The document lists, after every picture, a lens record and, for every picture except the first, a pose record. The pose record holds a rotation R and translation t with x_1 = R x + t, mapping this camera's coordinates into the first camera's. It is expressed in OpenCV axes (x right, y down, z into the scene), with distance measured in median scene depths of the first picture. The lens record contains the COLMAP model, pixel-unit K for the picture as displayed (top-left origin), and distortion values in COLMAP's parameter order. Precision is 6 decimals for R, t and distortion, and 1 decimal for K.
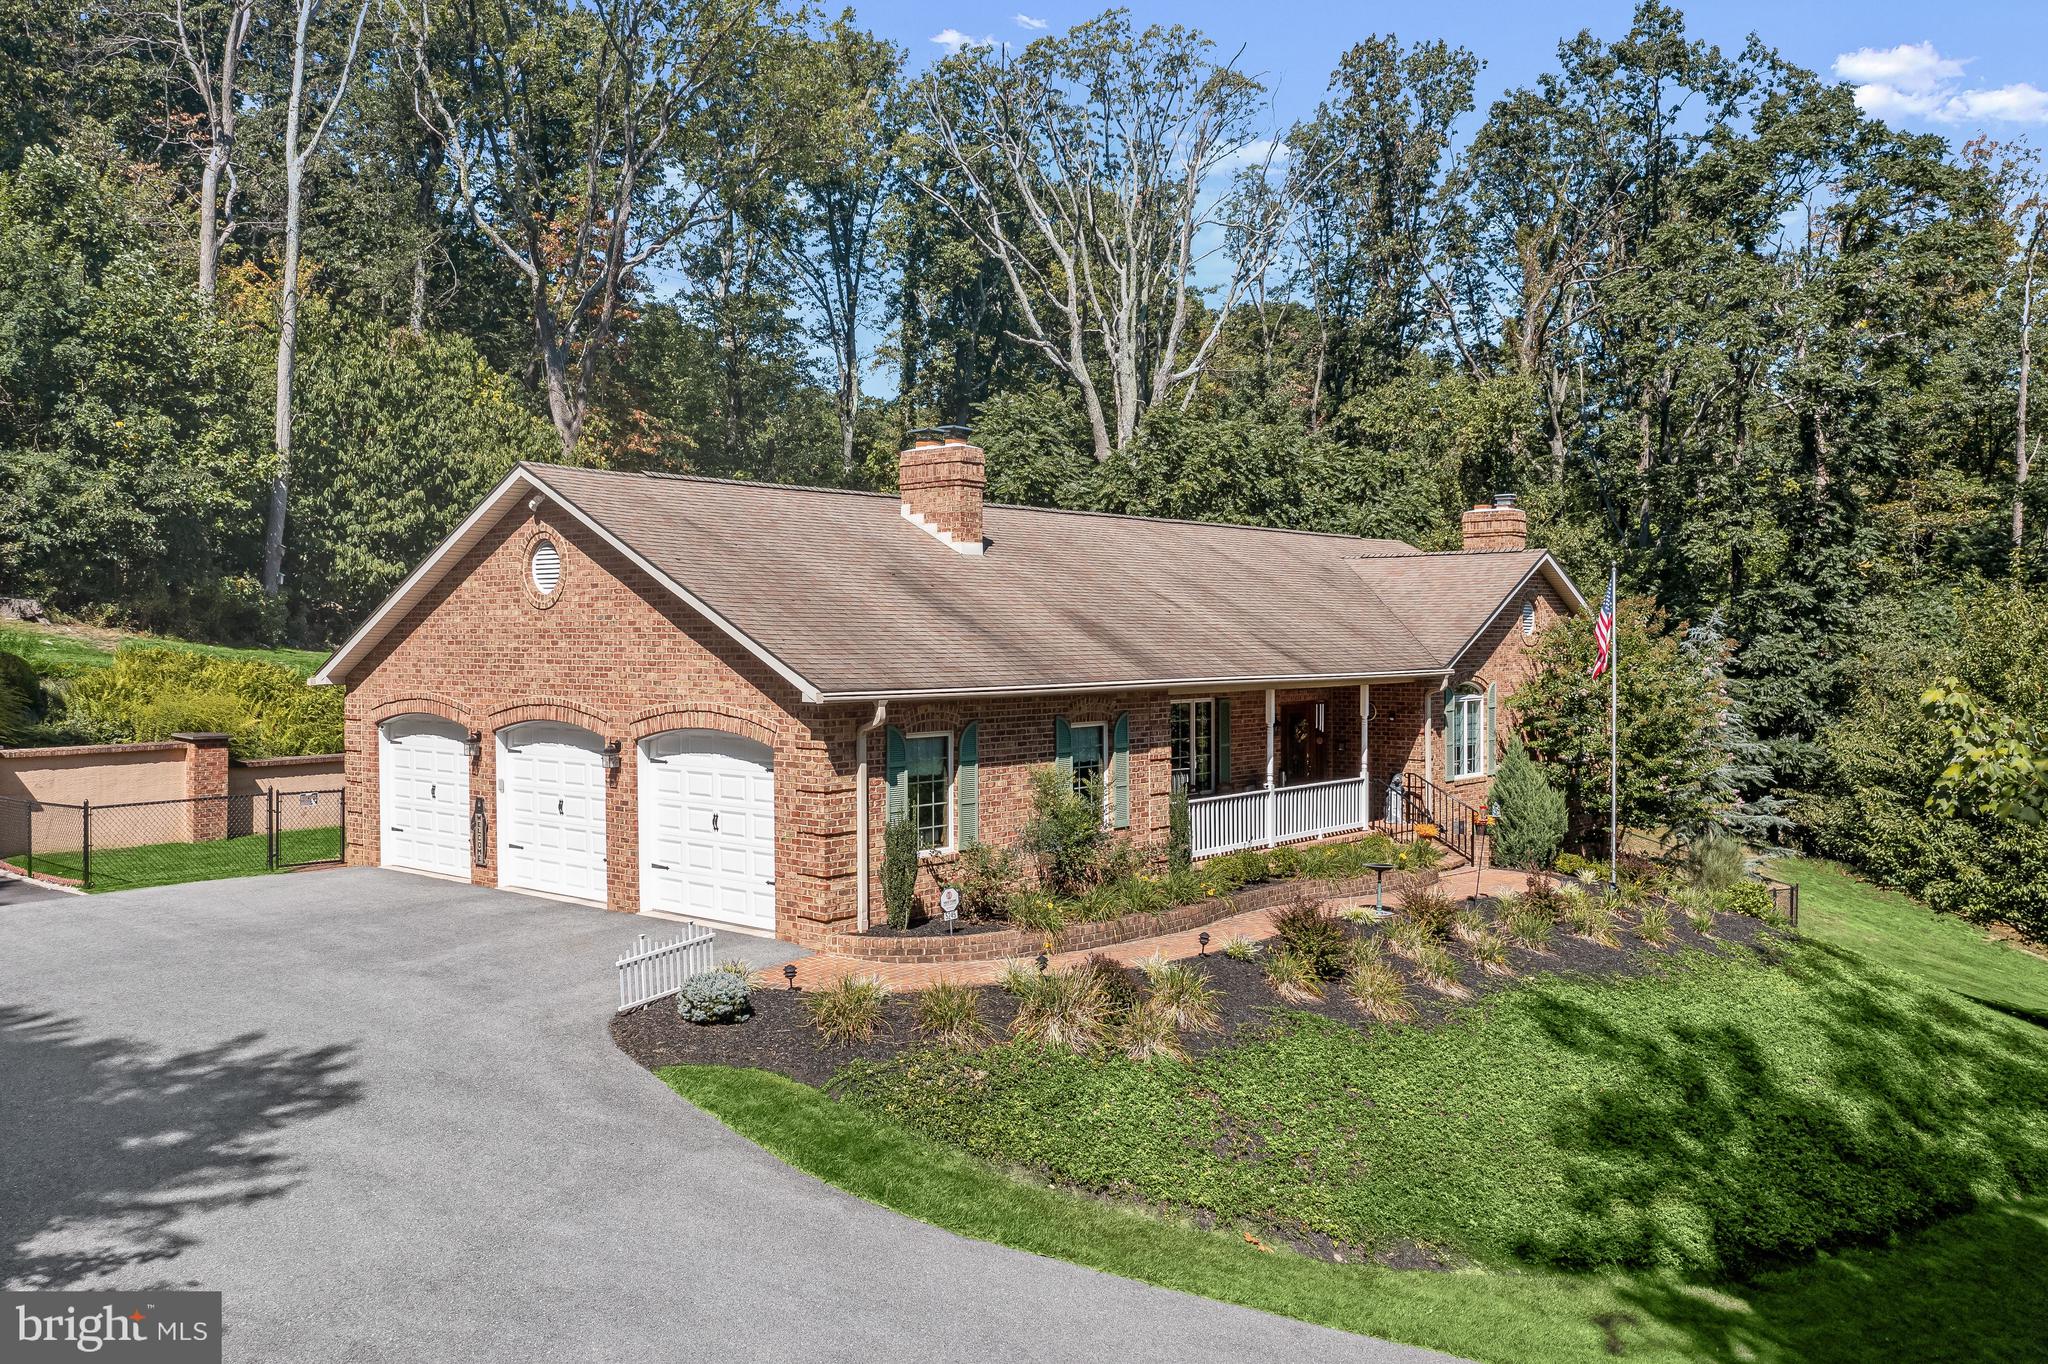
lens RADIAL K [[1623.3, 0, 1019.6], [0, 1623.3, 715.3], [0, 0, 1]] dist [-0.018454, -0.000262]
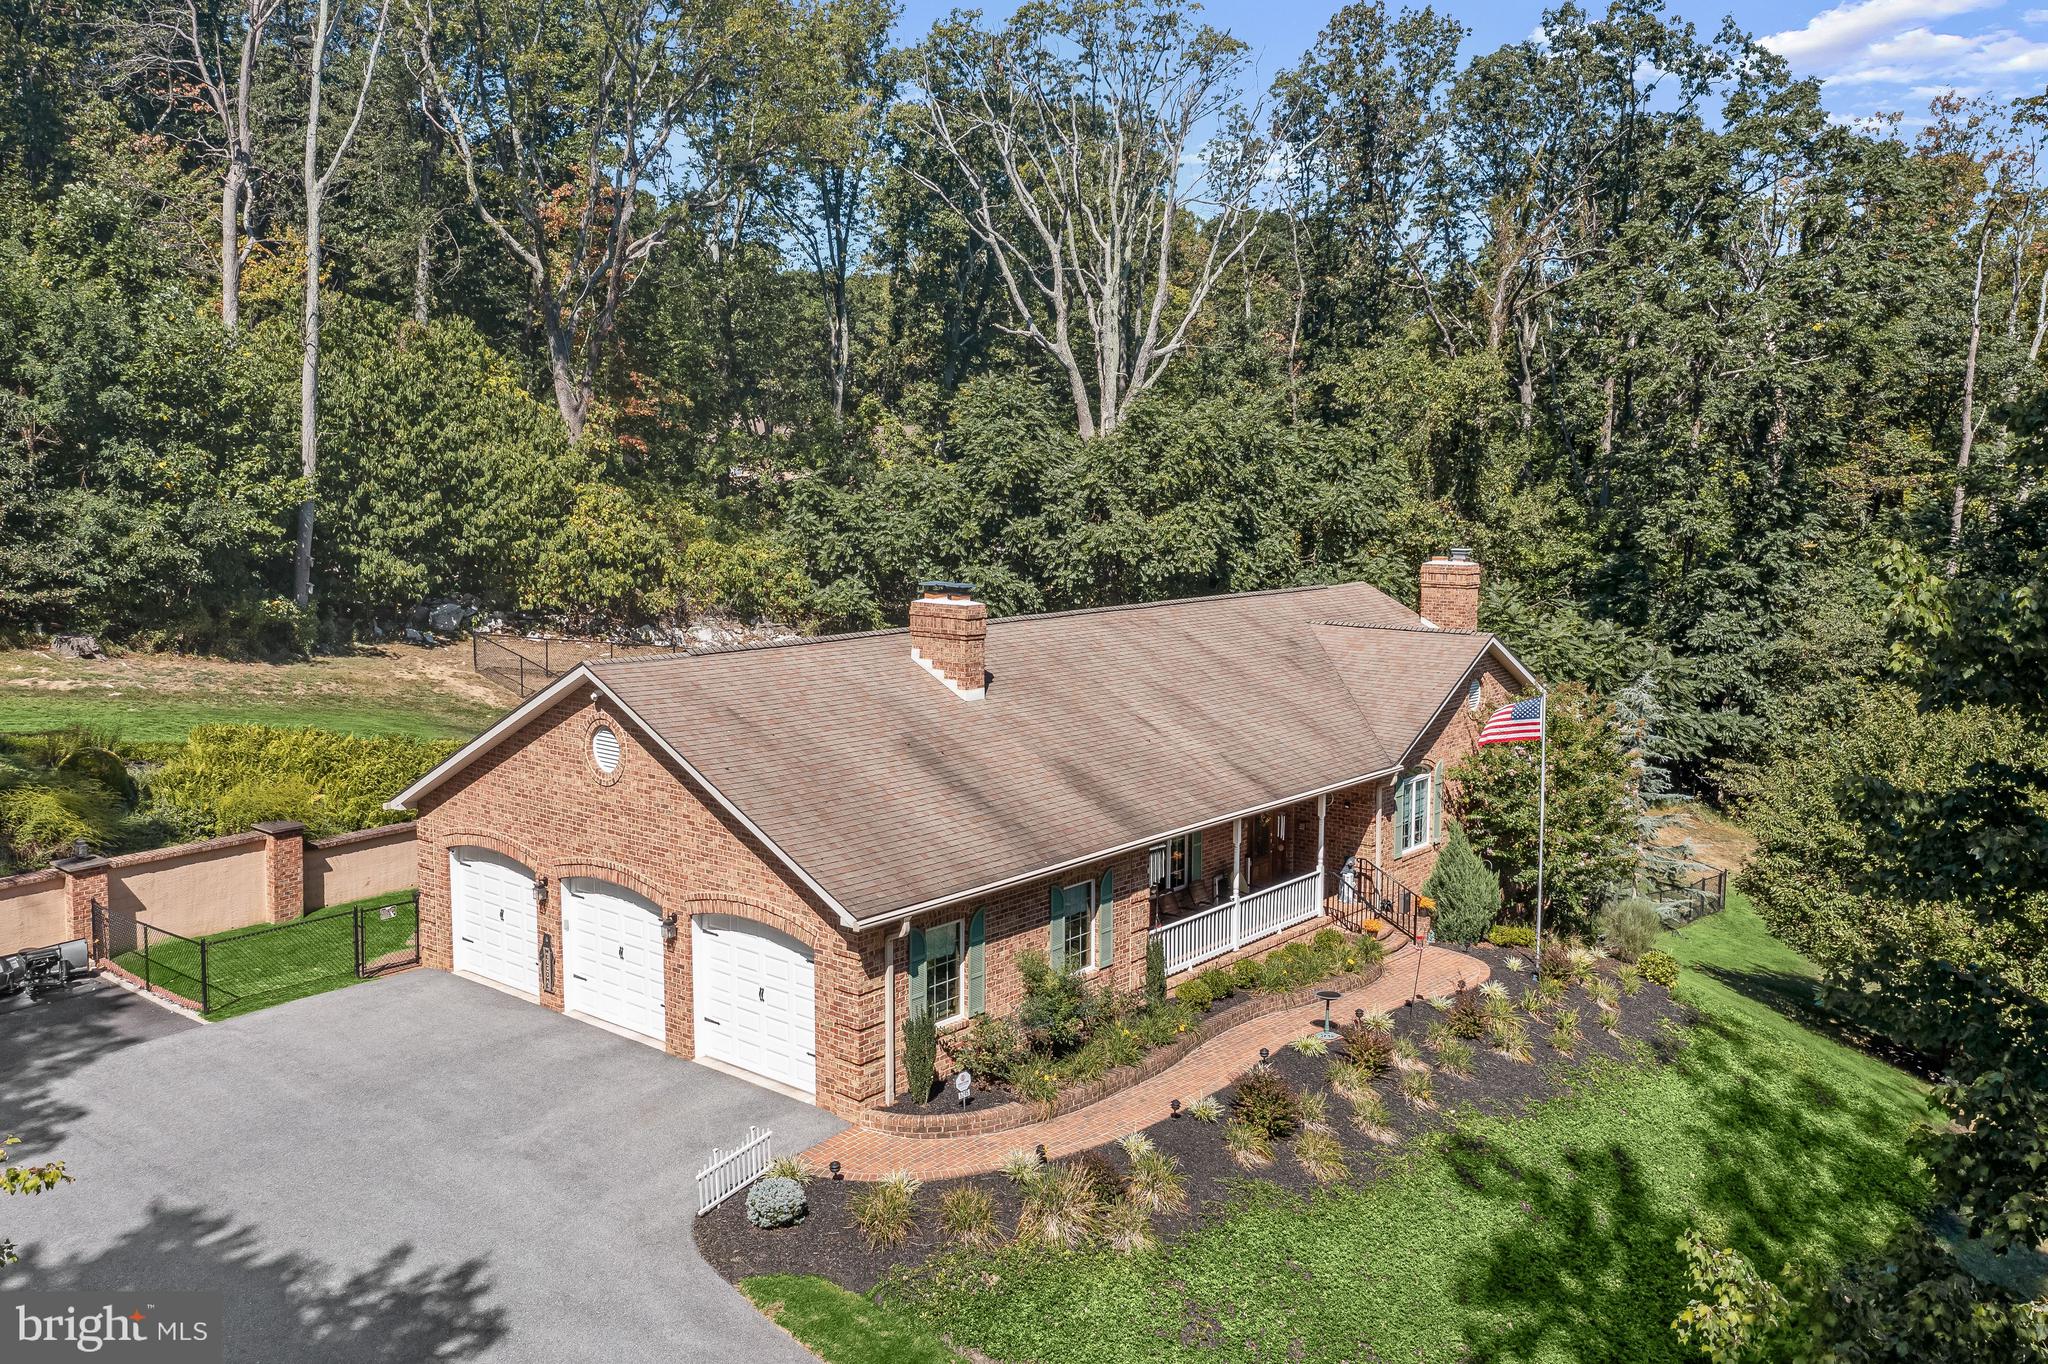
lens RADIAL K [[1615.4, 0, 1015.4], [0, 1615.4, 701.6], [0, 0, 1]] dist [-0.018337, 0.003713]
pose [[0.999880, 0.008033, 0.013212, -0.014068], [-0.009113, 0.996440, 0.083815, -0.164602], [-0.012492, -0.083925, 0.996394, -0.099444]]
